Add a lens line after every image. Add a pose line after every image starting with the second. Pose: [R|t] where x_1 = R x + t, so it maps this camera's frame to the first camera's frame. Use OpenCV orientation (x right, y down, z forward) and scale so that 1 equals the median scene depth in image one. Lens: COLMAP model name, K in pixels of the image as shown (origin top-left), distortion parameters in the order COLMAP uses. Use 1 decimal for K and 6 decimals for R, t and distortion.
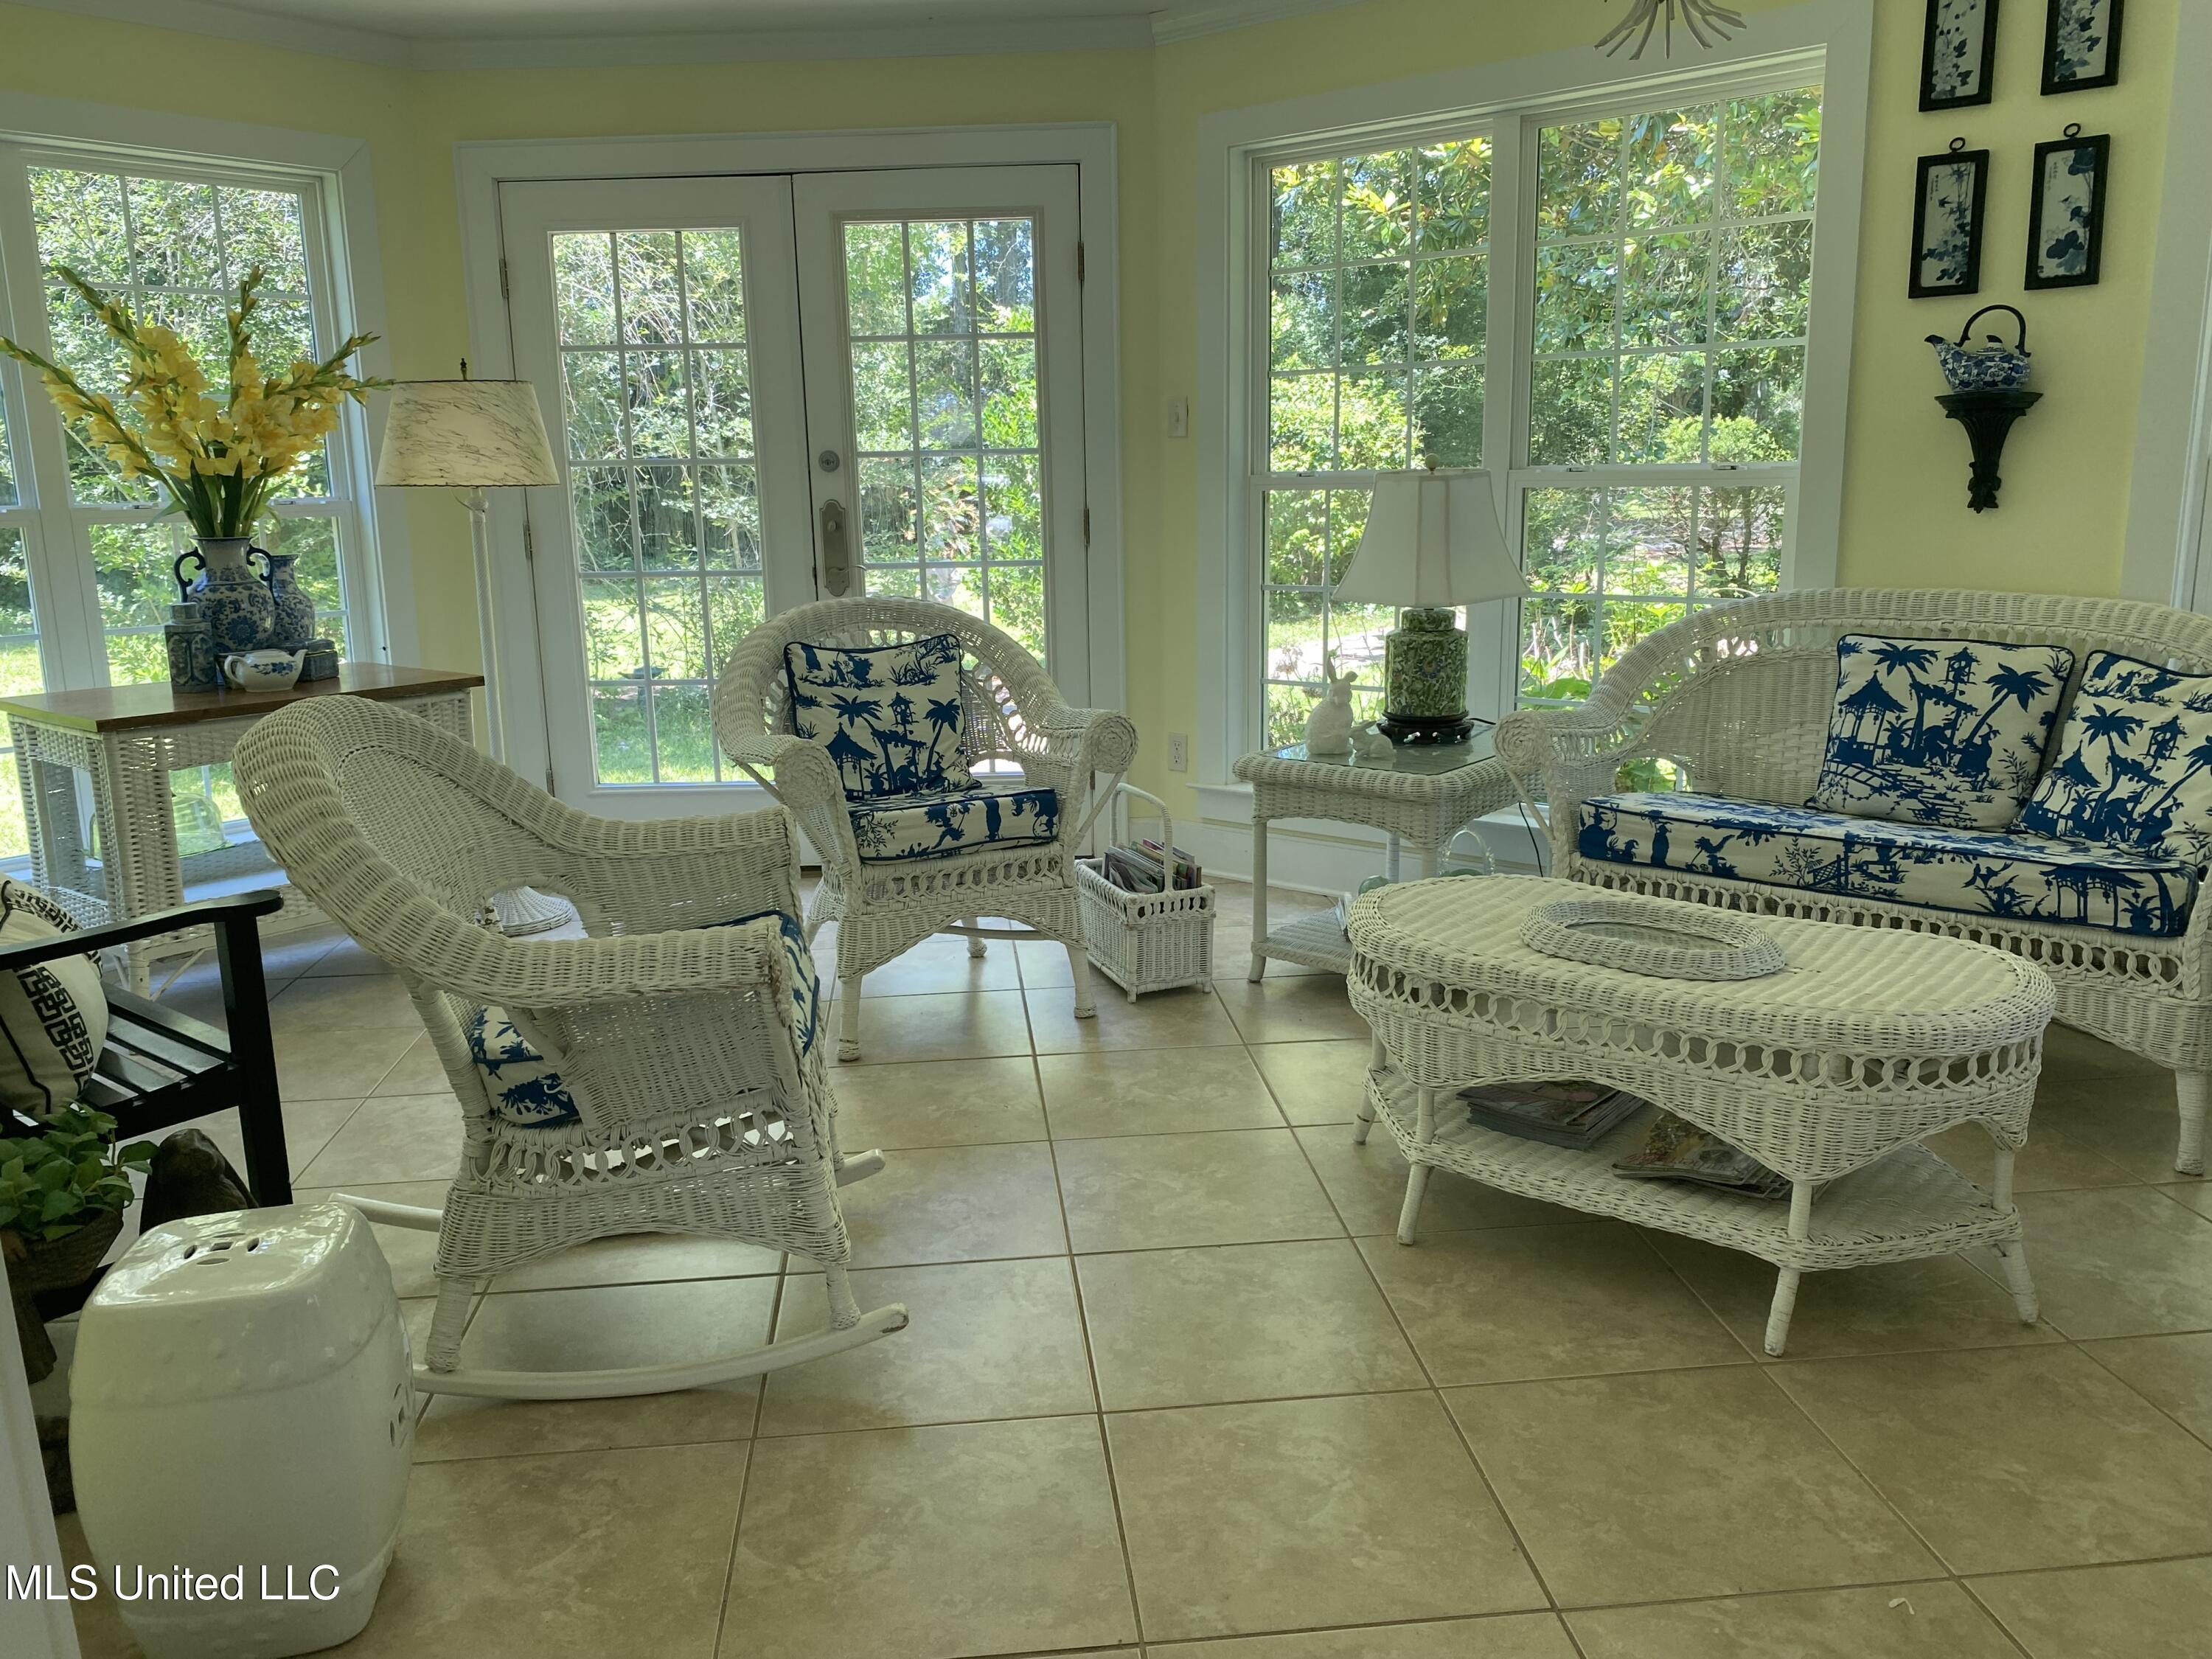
lens RADIAL K [[1665.9, 0, 1101.0], [0, 1665.9, 836.0], [0, 0, 1]] dist [-0.007078, -0.018173]
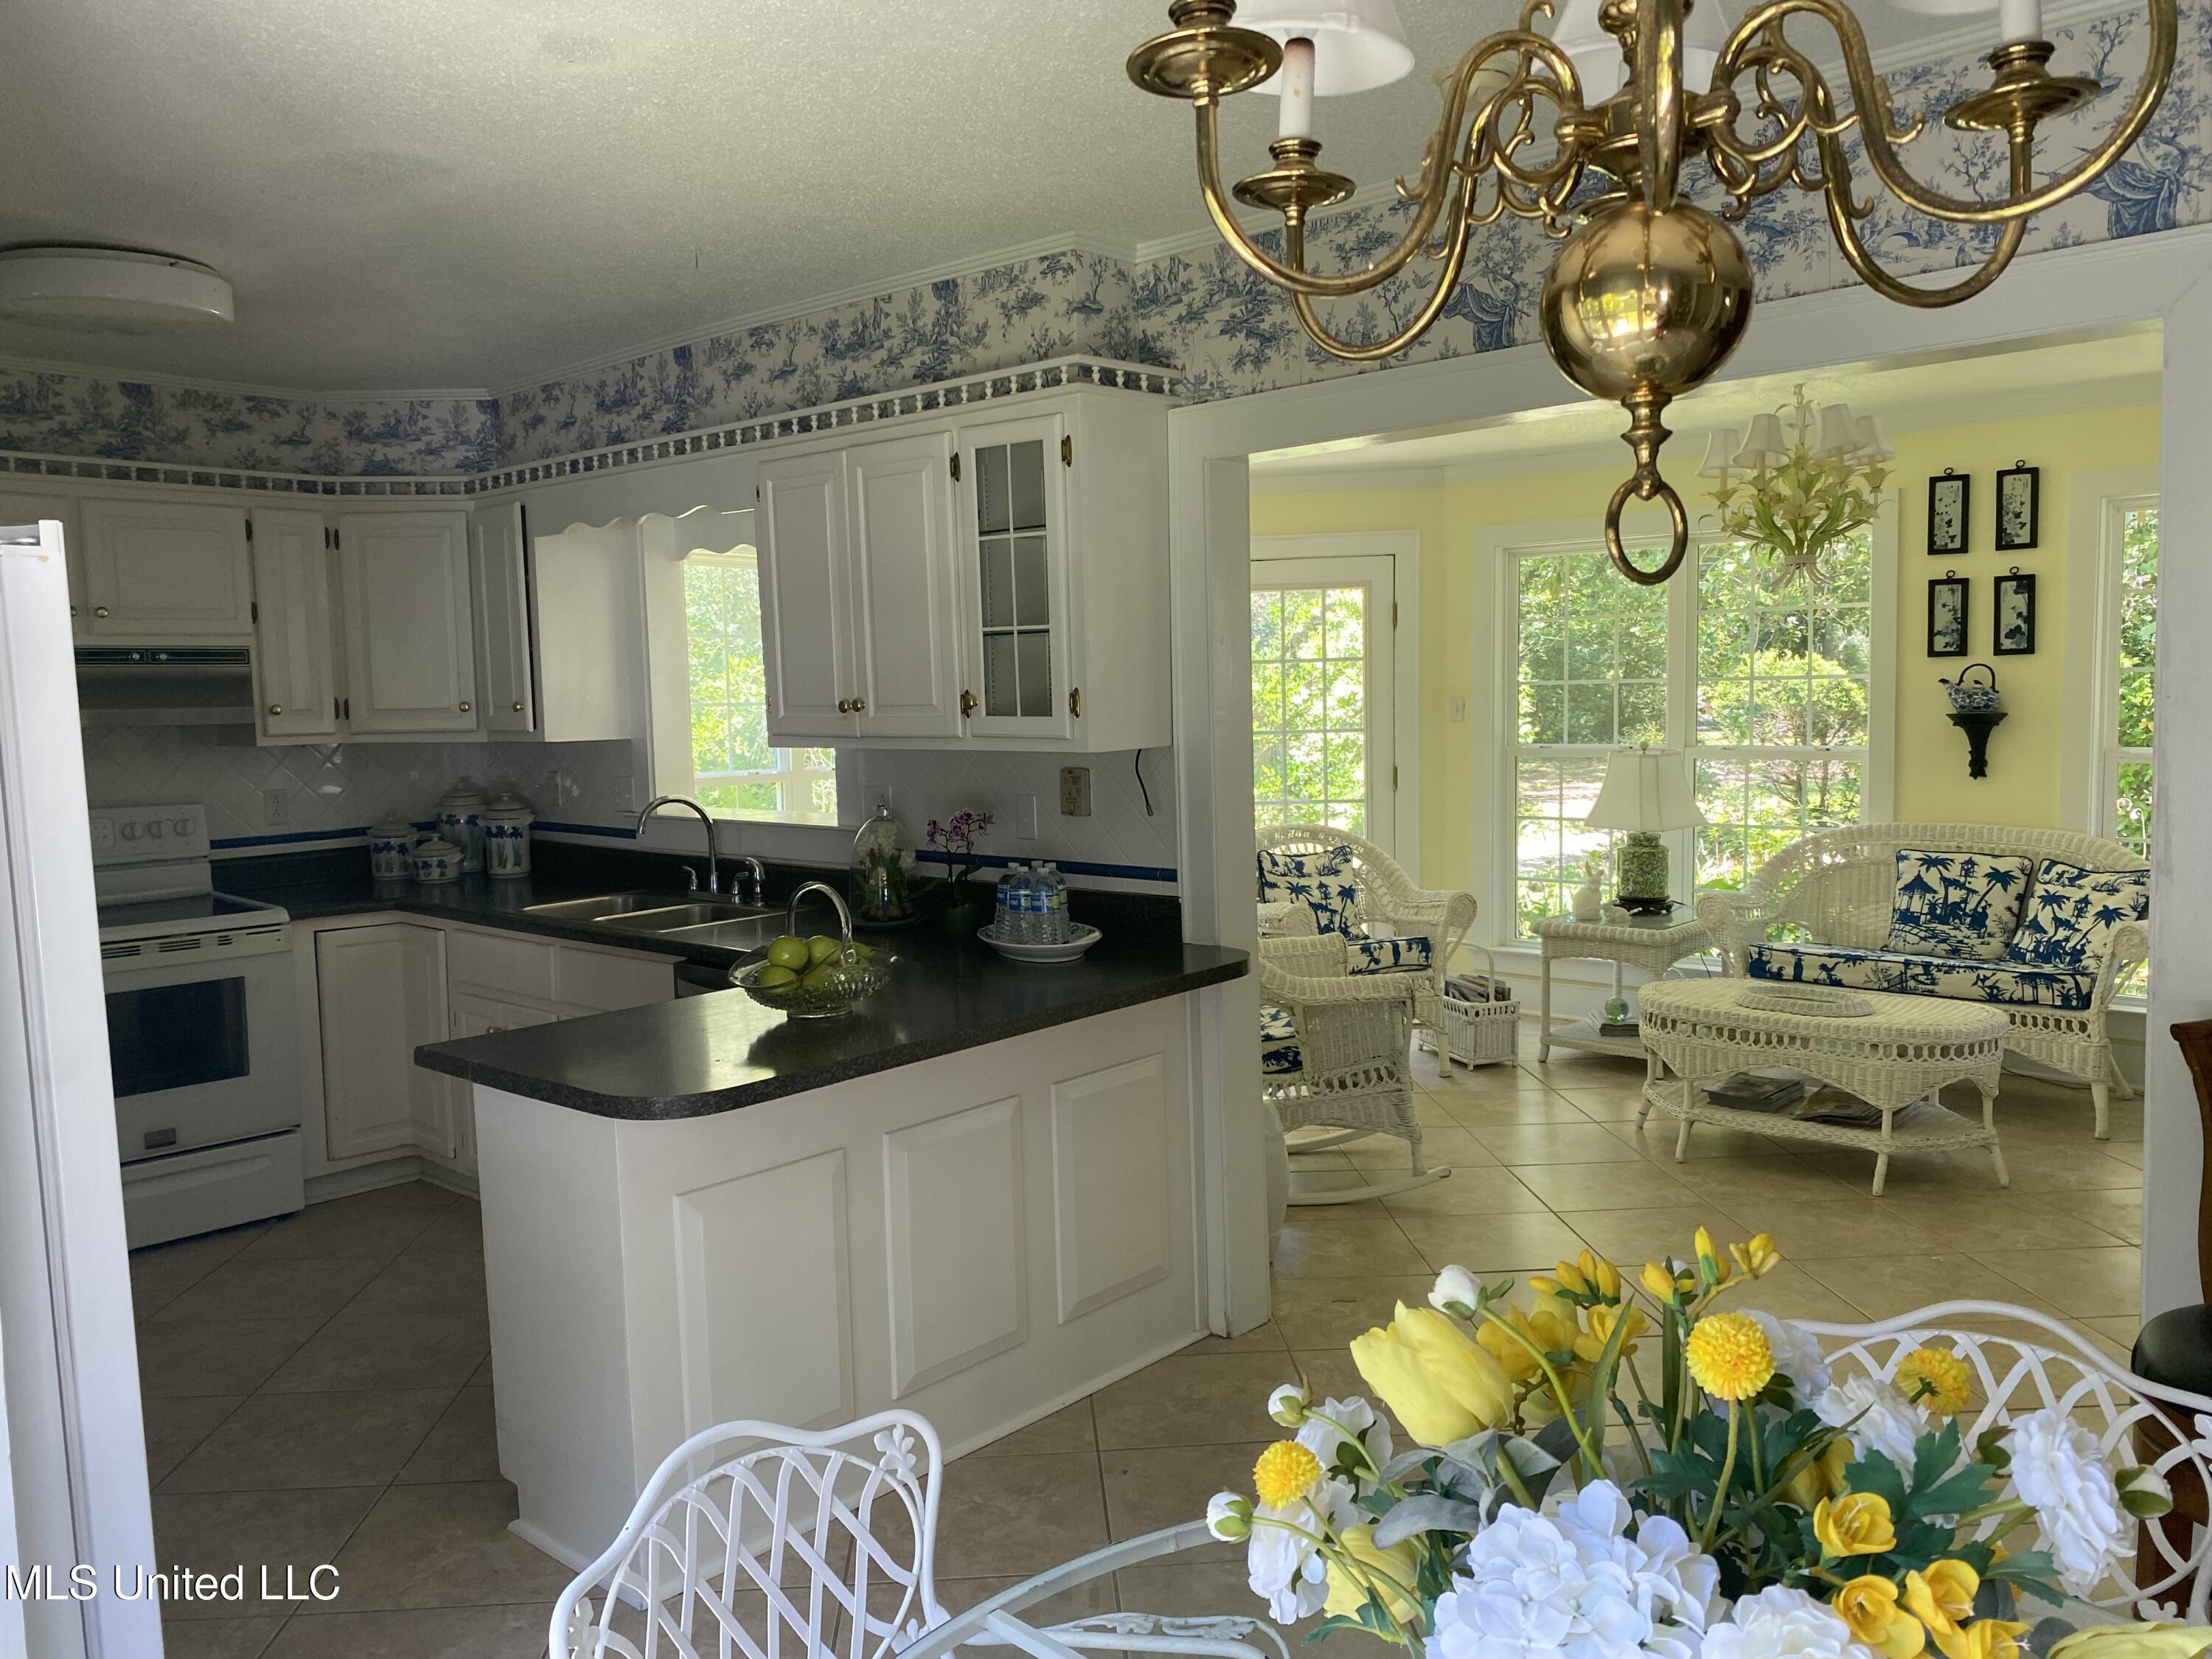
lens RADIAL K [[1665.9, 0, 1102.7], [0, 1665.9, 815.2], [0, 0, 1]] dist [-0.007078, -0.018173]
pose [[0.999140, 0.007562, -0.040775, -0.317448], [-0.013306, 0.989704, -0.142506, 0.103080], [0.039277, 0.142926, 0.988954, -0.762853]]
